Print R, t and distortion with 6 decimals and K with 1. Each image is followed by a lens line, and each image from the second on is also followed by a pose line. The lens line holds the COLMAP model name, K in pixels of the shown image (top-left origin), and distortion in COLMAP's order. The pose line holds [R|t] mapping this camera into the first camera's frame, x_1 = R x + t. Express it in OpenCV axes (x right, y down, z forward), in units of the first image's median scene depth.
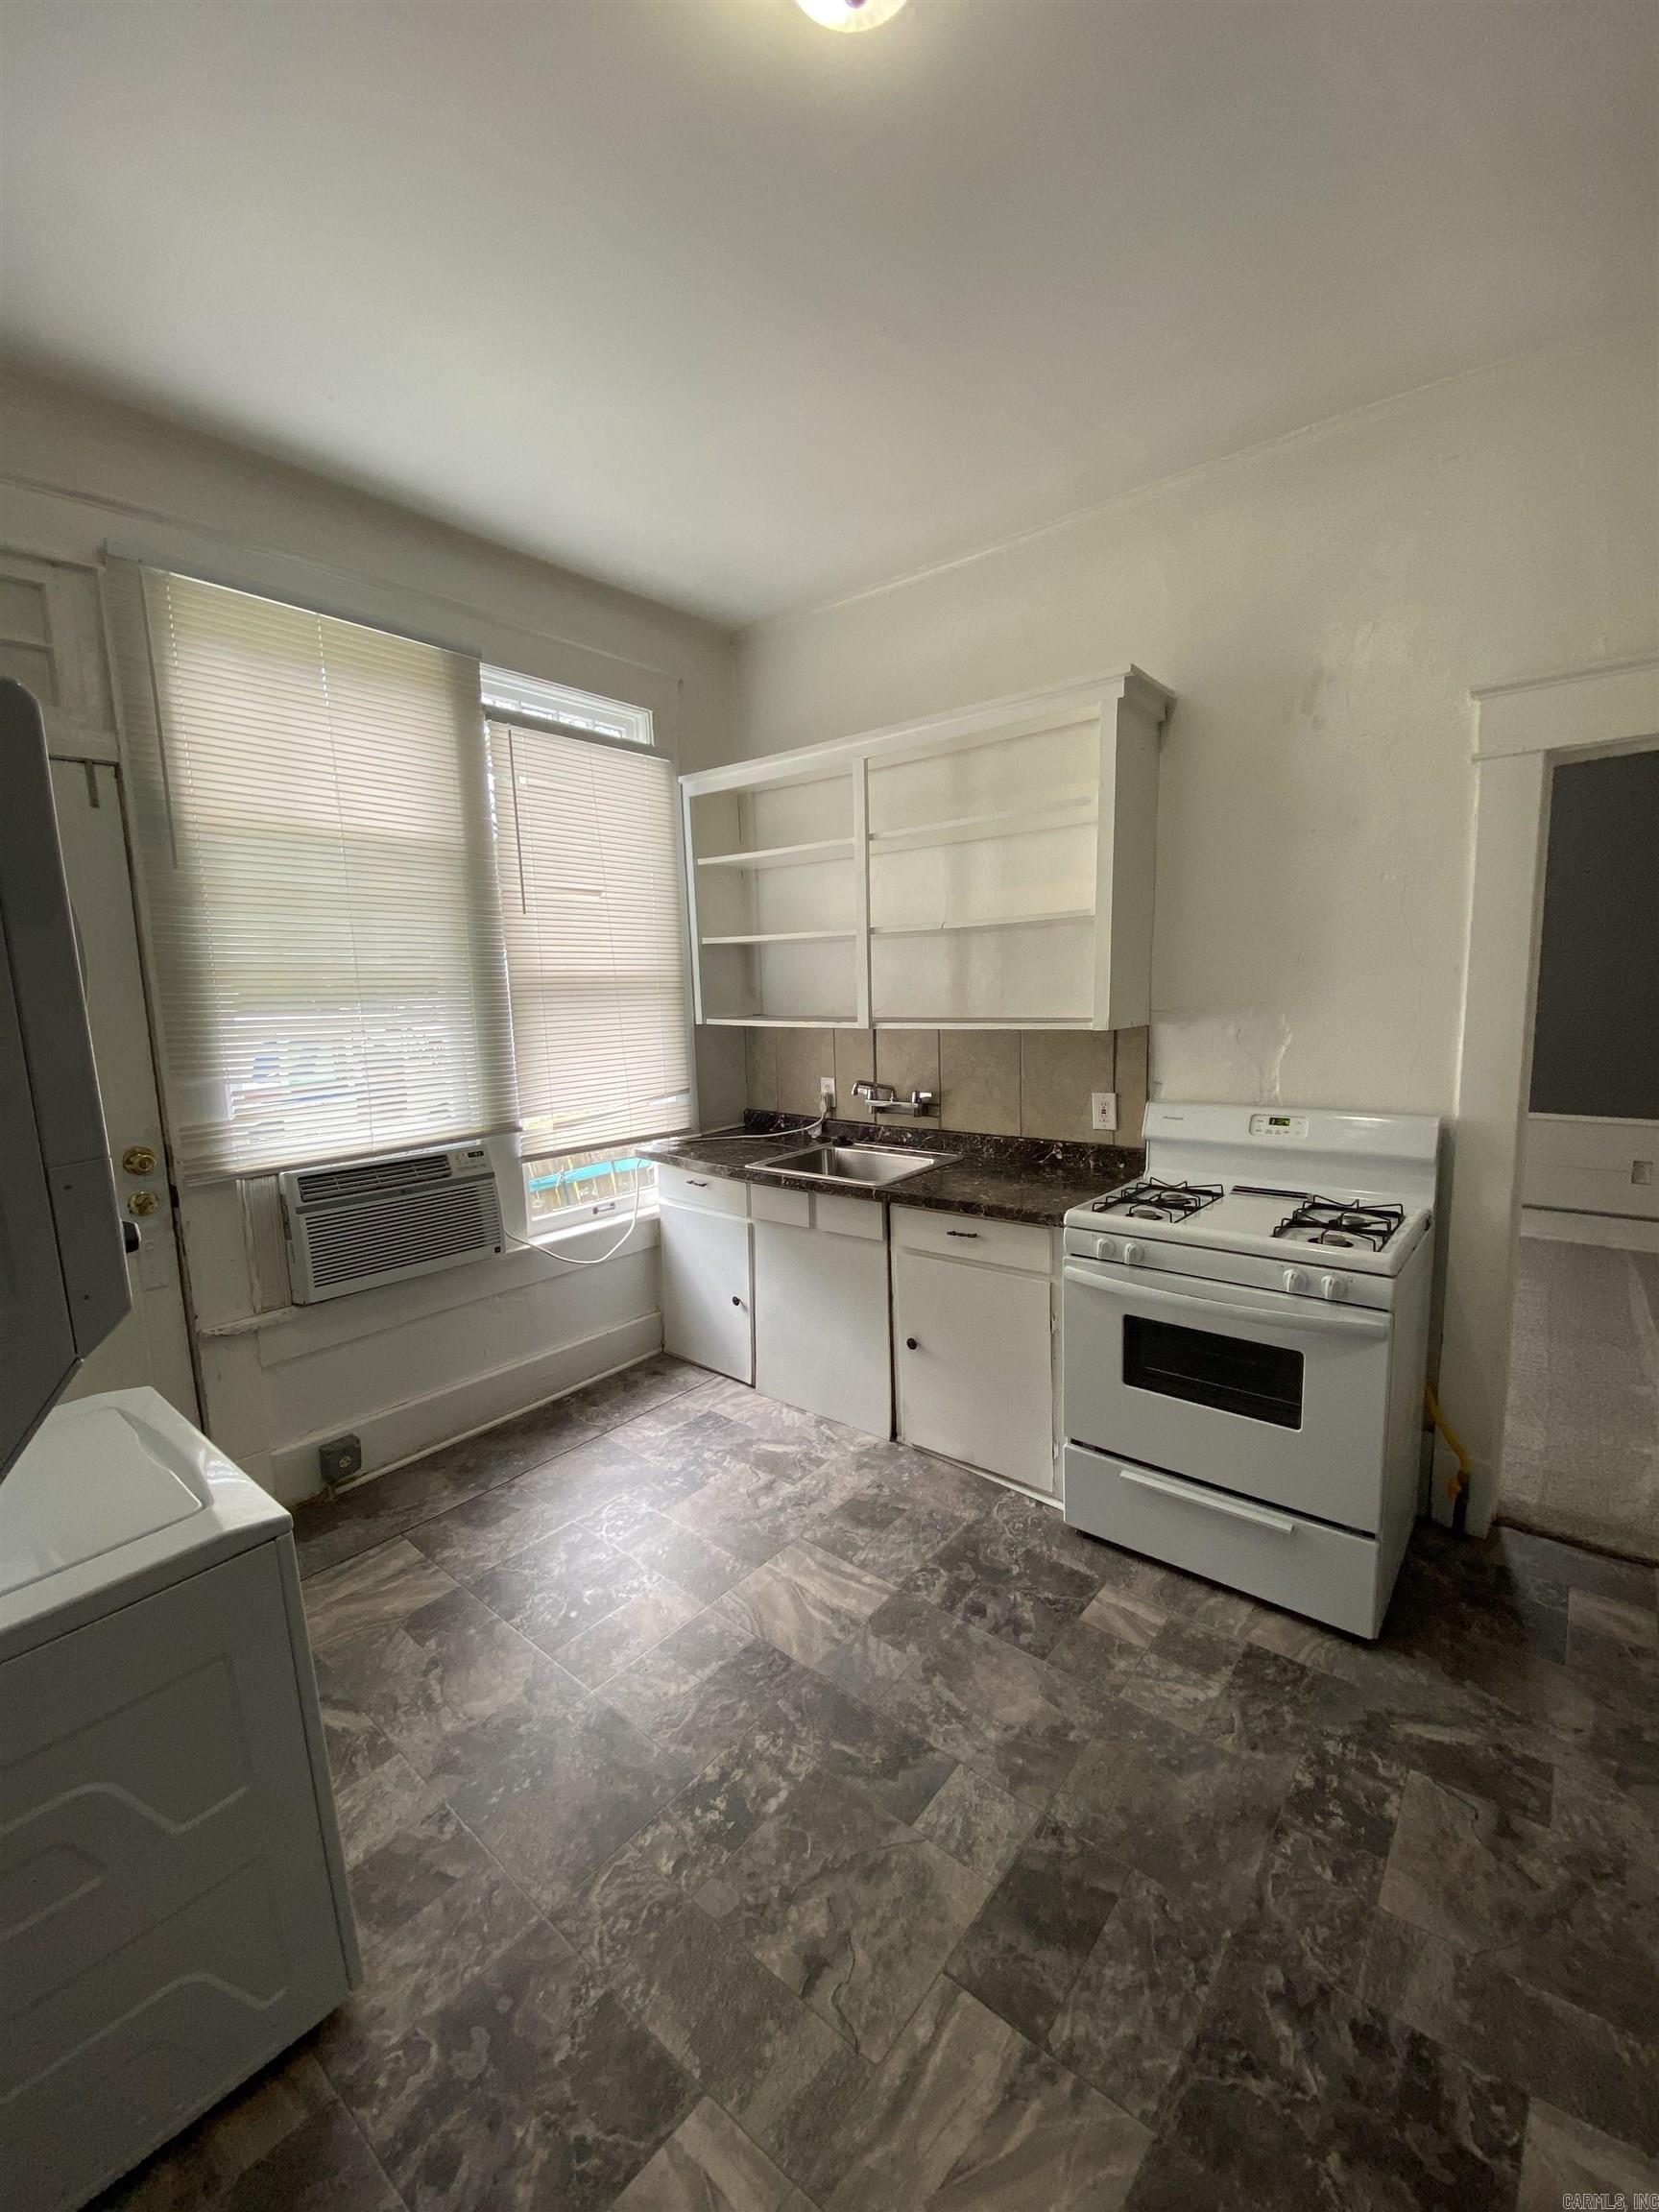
lens RADIAL K [[889.4, 0, 829.5], [0, 889.4, 1106.0], [0, 0, 1]] dist [0.002568, -0.014868]
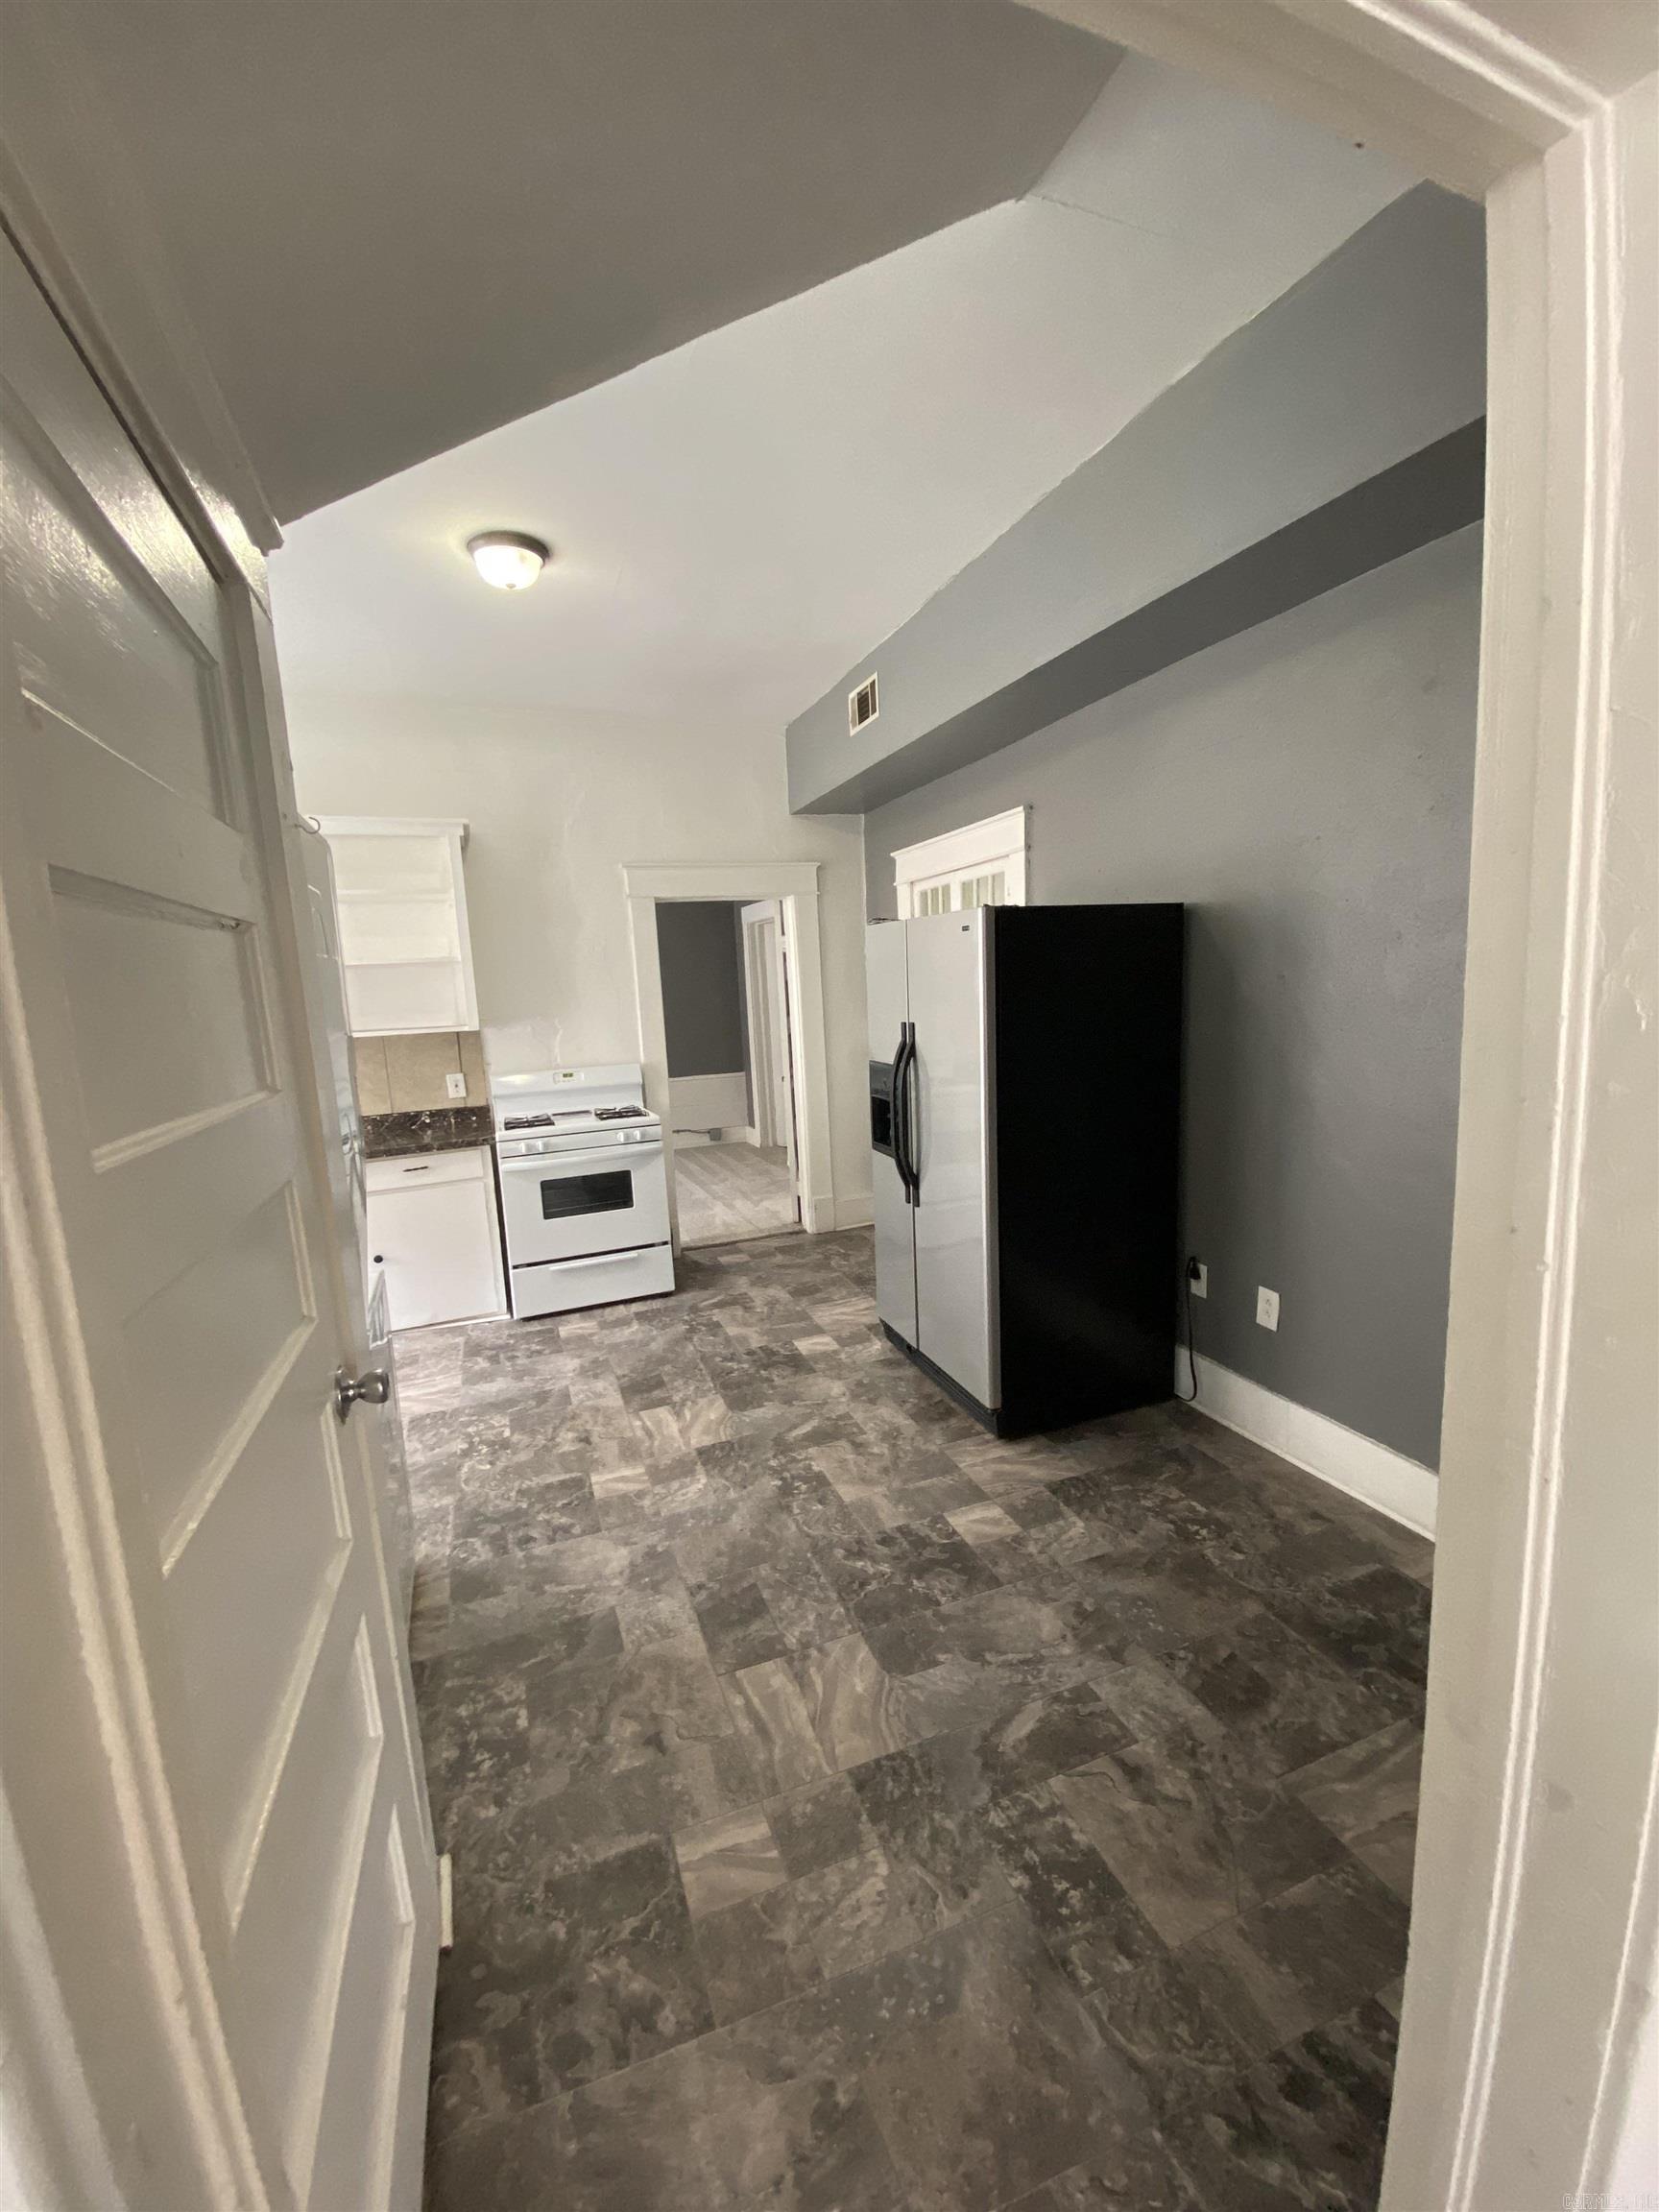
lens RADIAL K [[889.4, 0, 829.5], [0, 889.4, 1106.0], [0, 0, 1]] dist [0.002568, -0.014868]
pose [[0.488864, -0.108930, 0.865532, -1.076268], [0.142148, 0.988860, 0.044164, 0.095634], [-0.860701, 0.101443, 0.498902, -0.503381]]
